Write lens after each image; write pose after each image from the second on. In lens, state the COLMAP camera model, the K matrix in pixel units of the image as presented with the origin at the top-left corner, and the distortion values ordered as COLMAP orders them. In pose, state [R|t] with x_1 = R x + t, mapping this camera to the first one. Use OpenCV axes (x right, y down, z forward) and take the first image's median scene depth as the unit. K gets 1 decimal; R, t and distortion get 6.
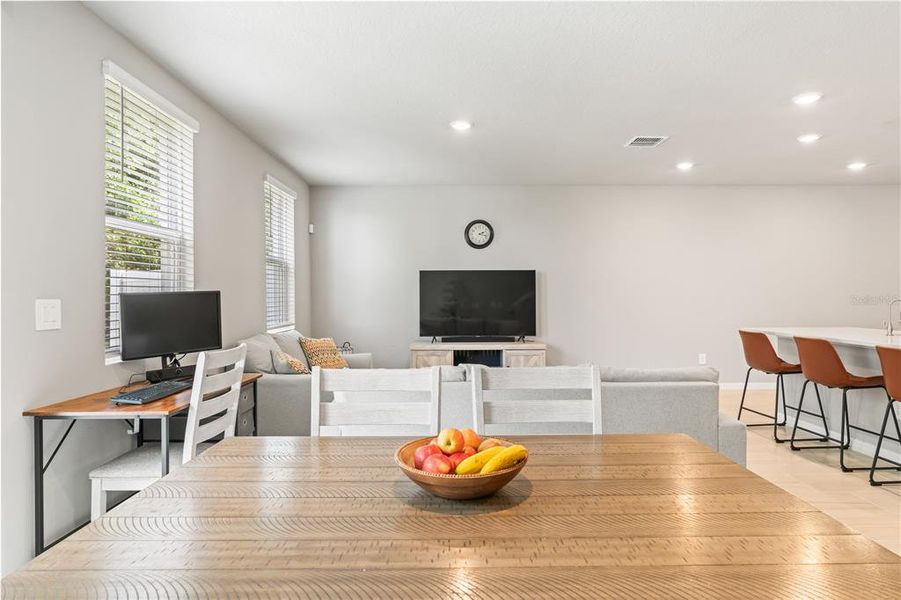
lens RADIAL K [[498.5, 0, 450.5], [0, 498.5, 300.0], [0, 0, 1]] dist [-0.002671, 0.000069]
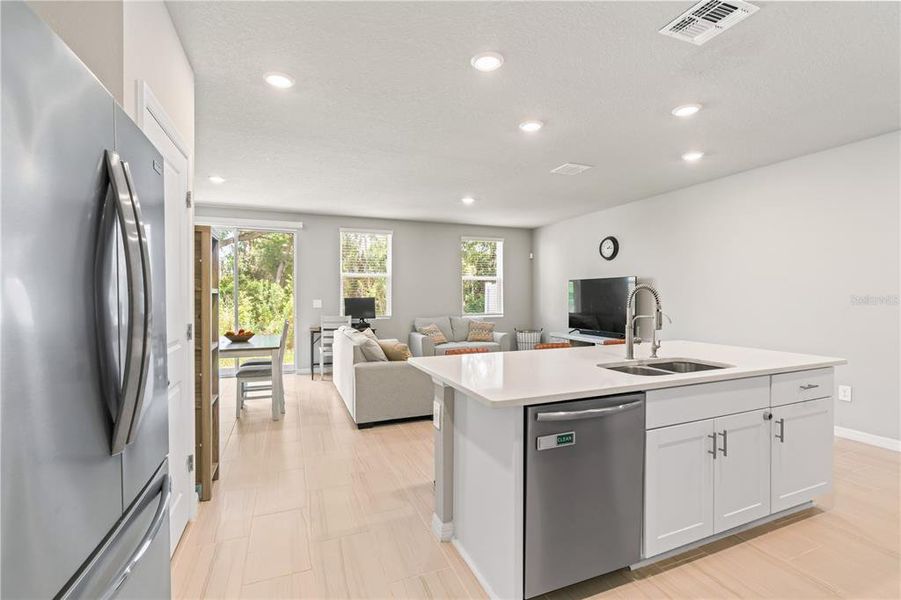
lens RADIAL K [[404.4, 0, 454.2], [0, 404.4, 291.1], [0, 0, 1]] dist [-0.001544, 0.000239]
pose [[0.376805, -0.004141, -0.926283, 0.899928], [-0.007634, 0.999942, -0.007576, -0.018661], [0.926261, 0.009925, 0.376752, 0.298323]]
